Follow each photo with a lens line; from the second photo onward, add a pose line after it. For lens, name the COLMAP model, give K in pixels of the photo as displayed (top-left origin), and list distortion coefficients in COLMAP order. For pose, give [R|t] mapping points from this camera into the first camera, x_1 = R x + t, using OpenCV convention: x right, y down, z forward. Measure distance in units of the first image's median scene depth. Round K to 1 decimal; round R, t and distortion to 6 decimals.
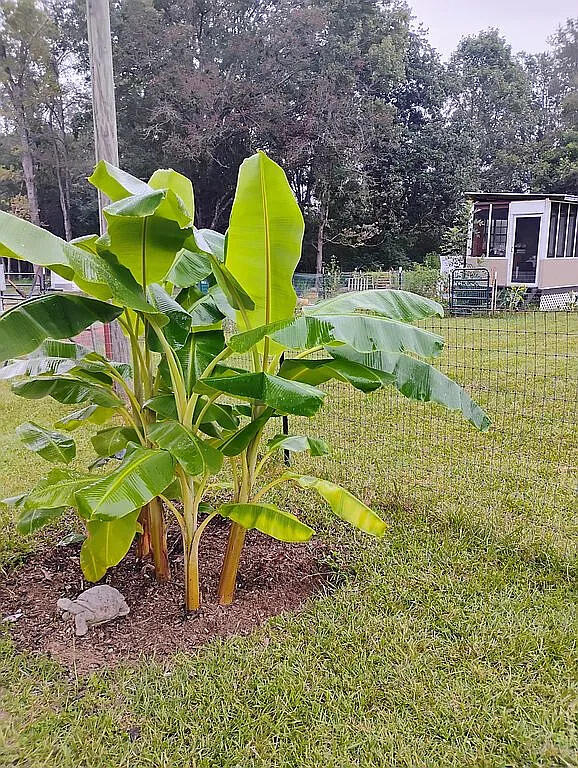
lens RADIAL K [[638.6, 0, 291.8], [0, 638.6, 383.9], [0, 0, 1]] dist [0.033356, -0.037701]
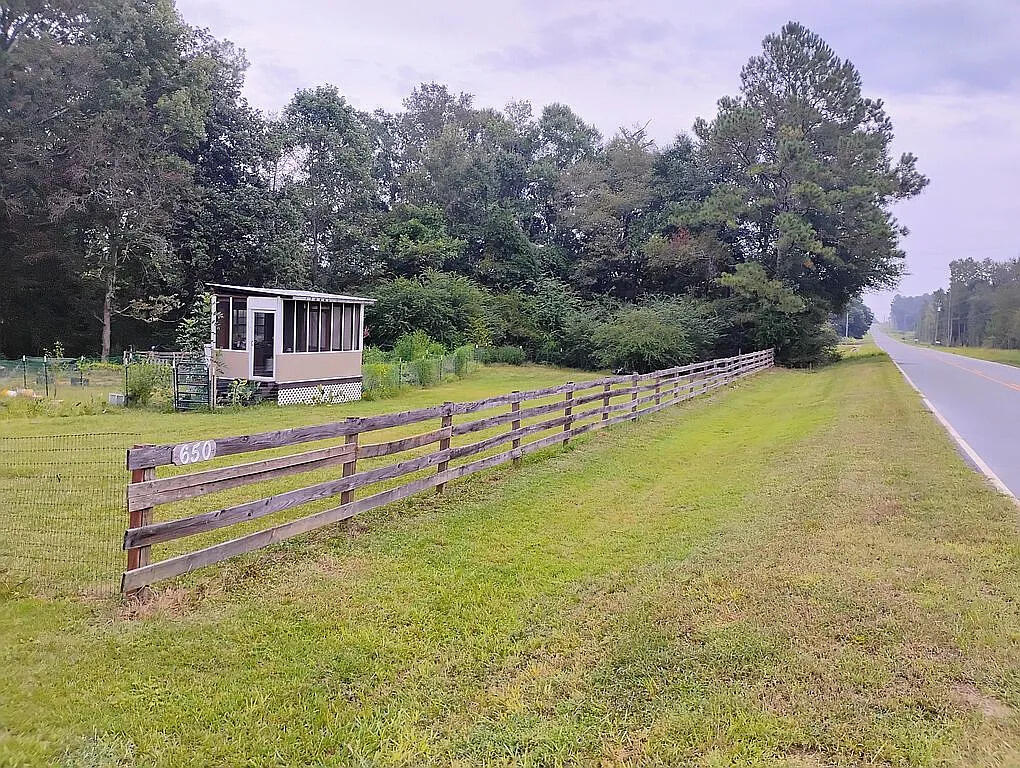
lens RADIAL K [[848.2, 0, 505.5], [0, 848.2, 385.2], [0, 0, 1]] dist [0.033356, -0.037701]
pose [[0.917655, 0.007440, 0.397308, 0.097945], [0.041692, 0.992504, -0.114880, 0.012036], [-0.395185, 0.121985, 0.910466, -0.187416]]
